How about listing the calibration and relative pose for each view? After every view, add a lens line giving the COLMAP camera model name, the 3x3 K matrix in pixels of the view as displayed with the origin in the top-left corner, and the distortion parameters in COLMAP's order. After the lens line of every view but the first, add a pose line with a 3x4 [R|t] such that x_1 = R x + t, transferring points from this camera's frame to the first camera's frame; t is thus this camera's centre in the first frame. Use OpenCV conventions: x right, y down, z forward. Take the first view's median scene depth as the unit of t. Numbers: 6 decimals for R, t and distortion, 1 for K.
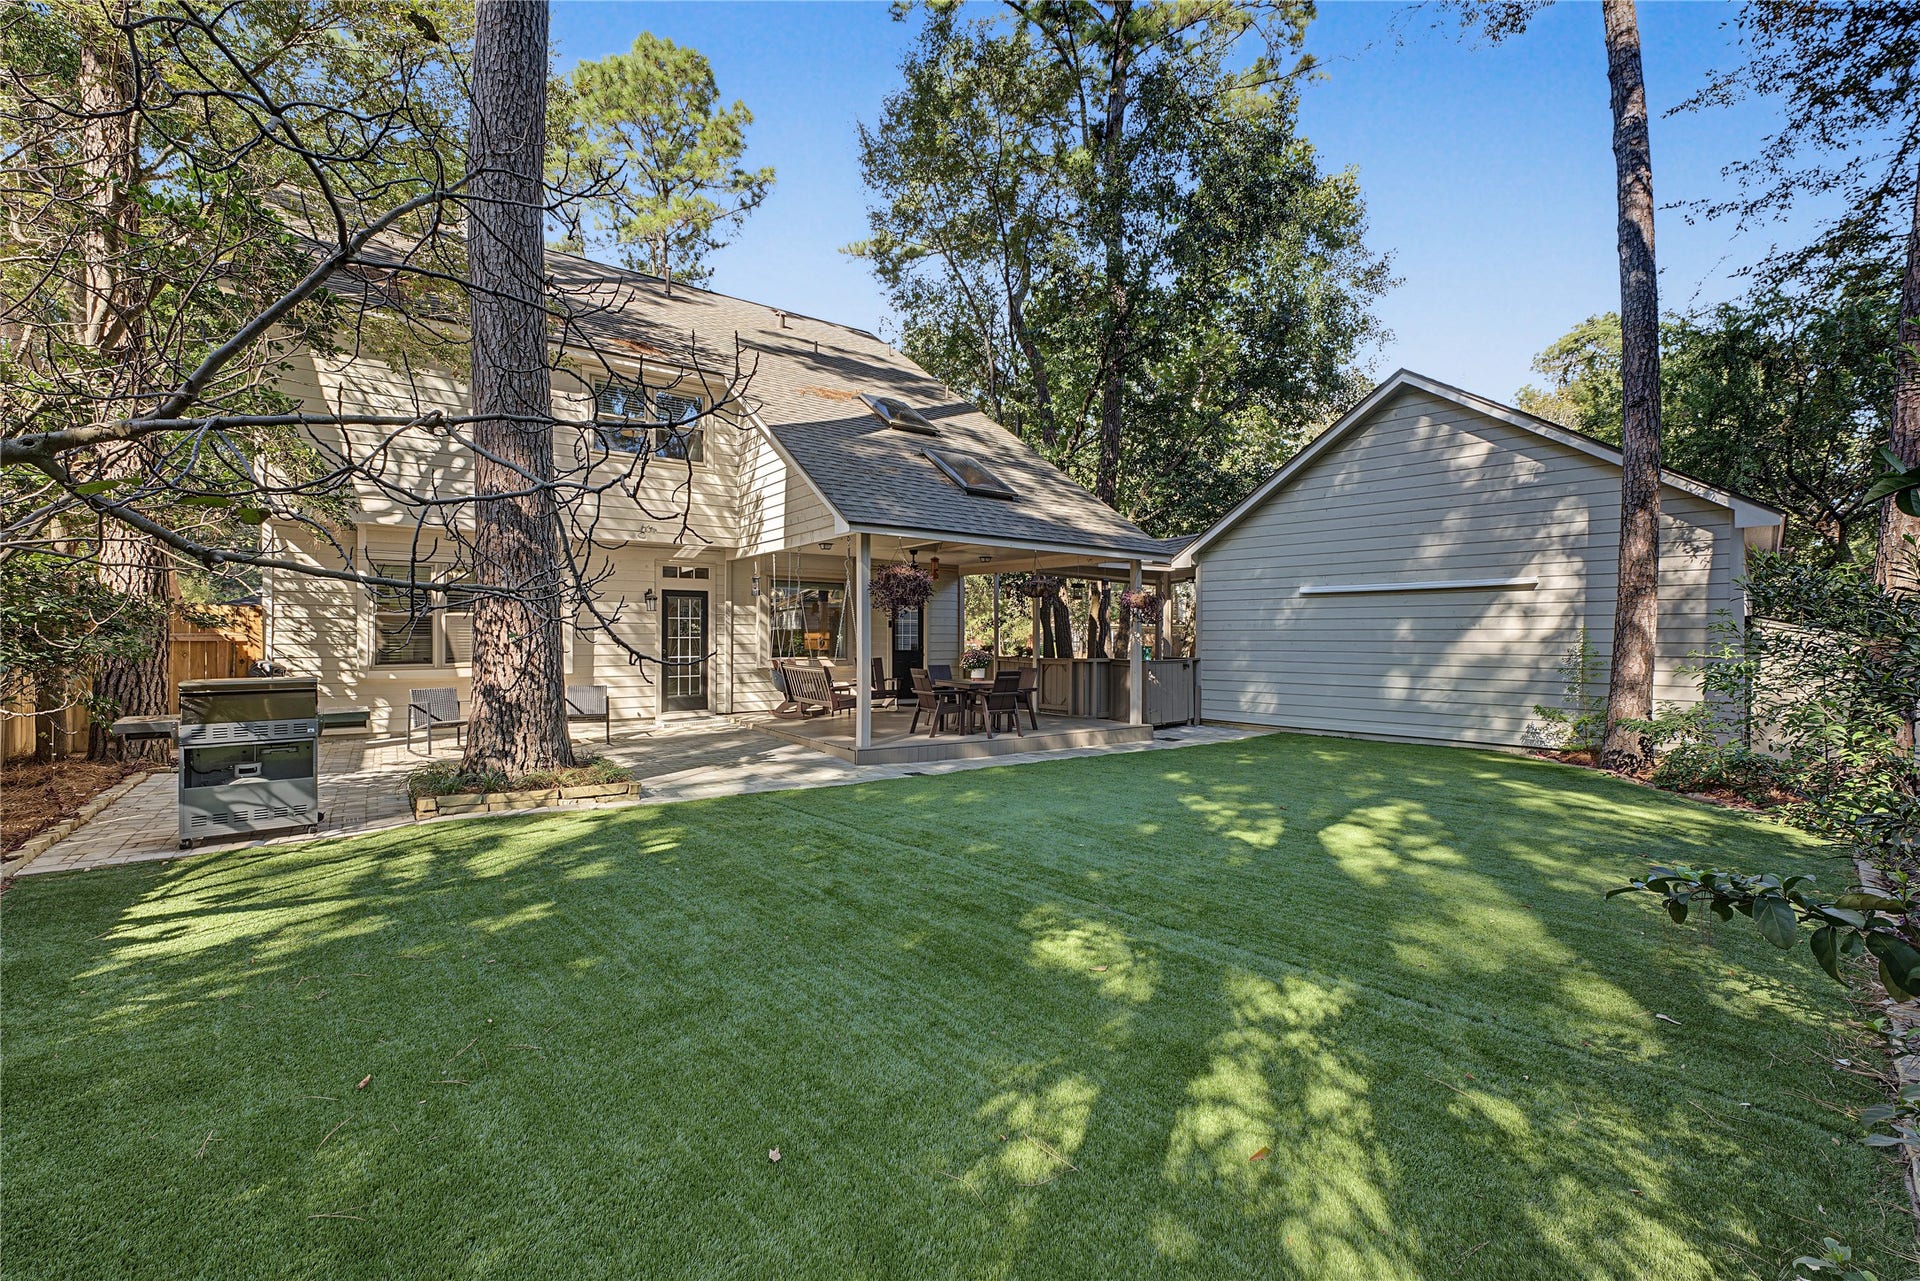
lens RADIAL K [[782.9, 0, 960.0], [0, 782.9, 640.5], [0, 0, 1]] dist [-0.003700, -0.000237]
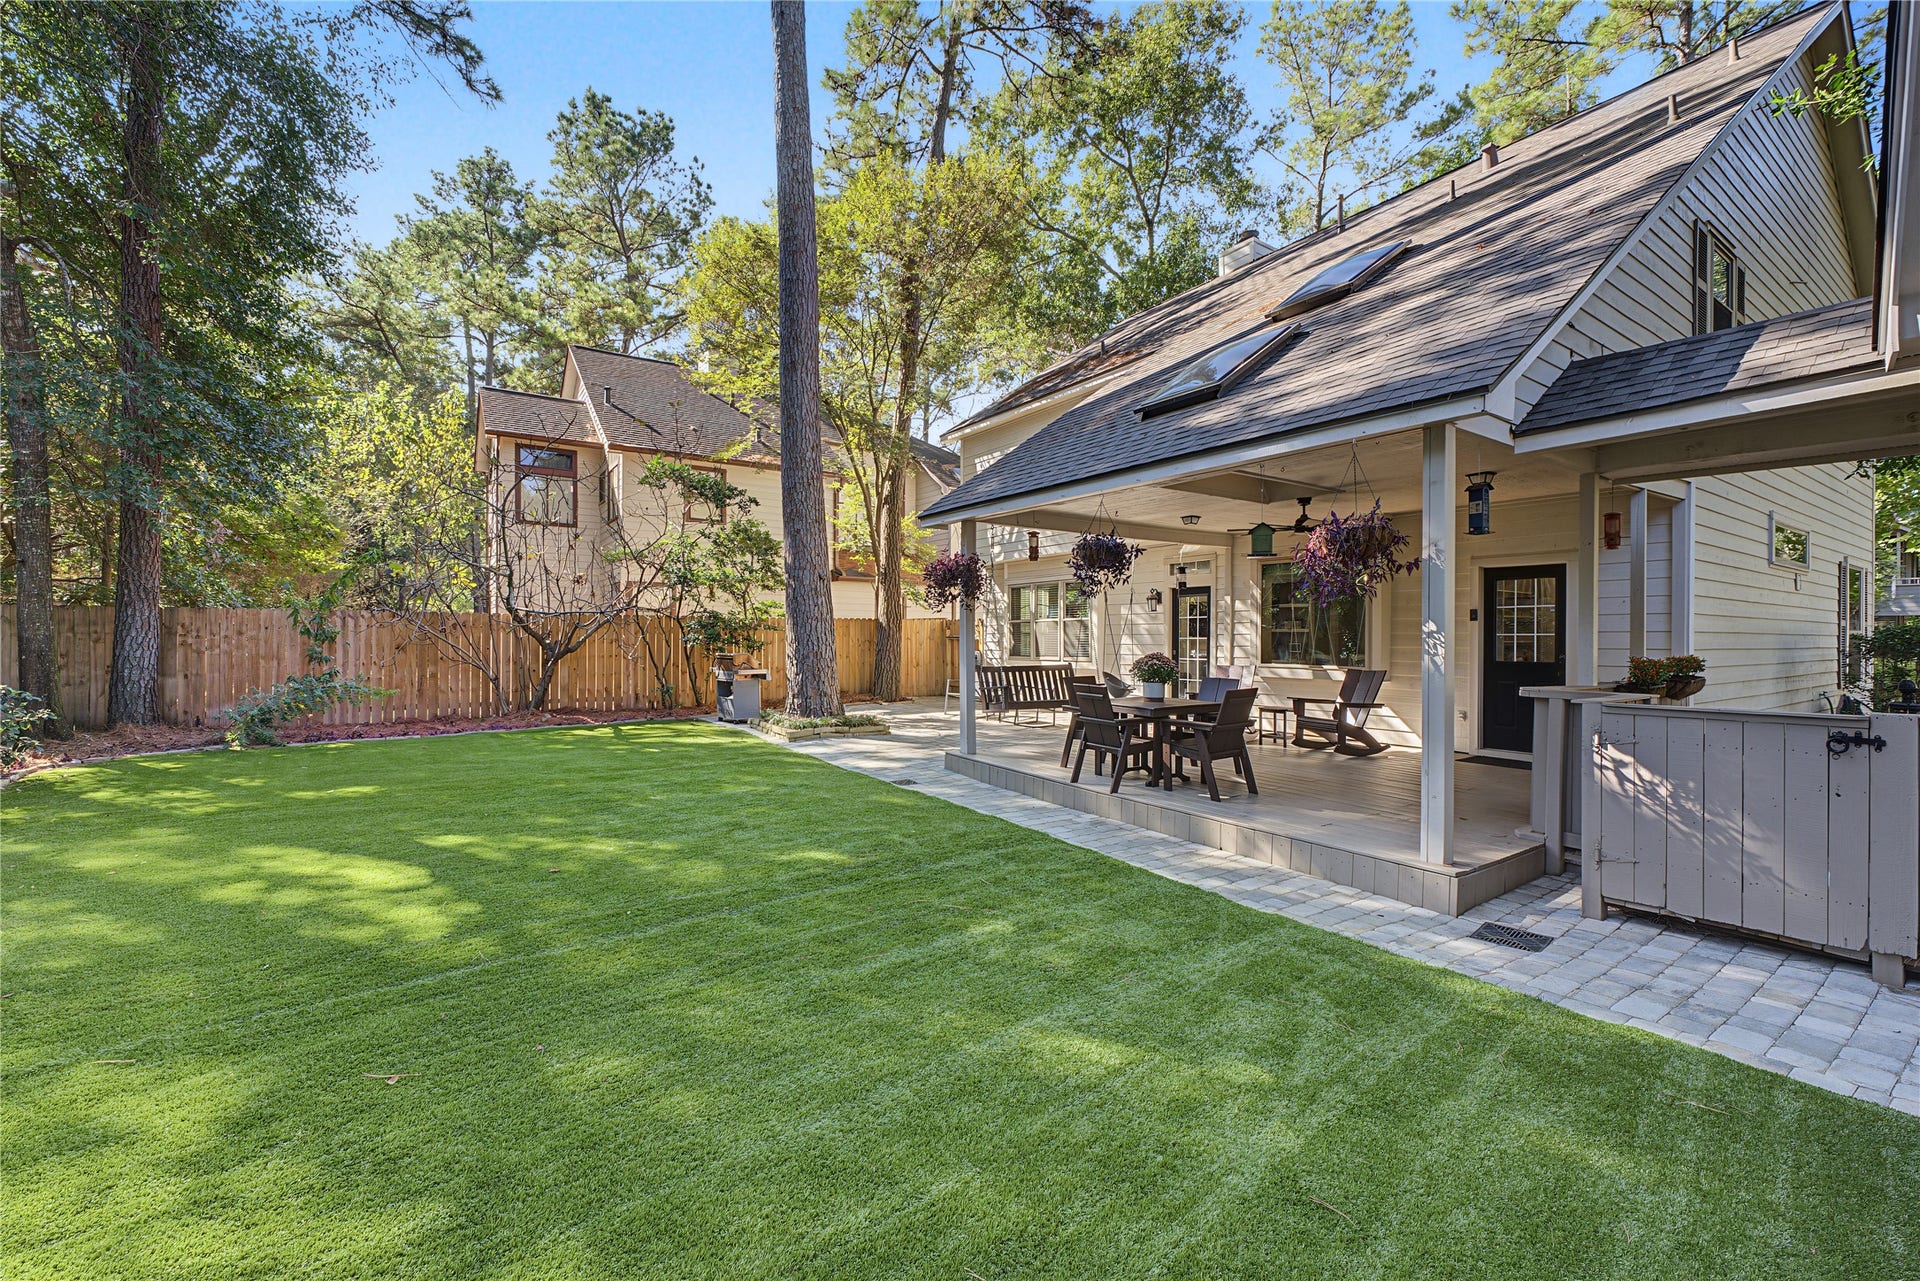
lens RADIAL K [[801.0, 0, 960.0], [0, 801.0, 640.5], [0, 0, 1]] dist [-0.000888, -0.000085]
pose [[-0.029768, -0.001723, -0.999555, 0.576290], [-0.013126, 0.999913, -0.001333, 0.002256], [0.999471, 0.013080, -0.029788, 0.721316]]
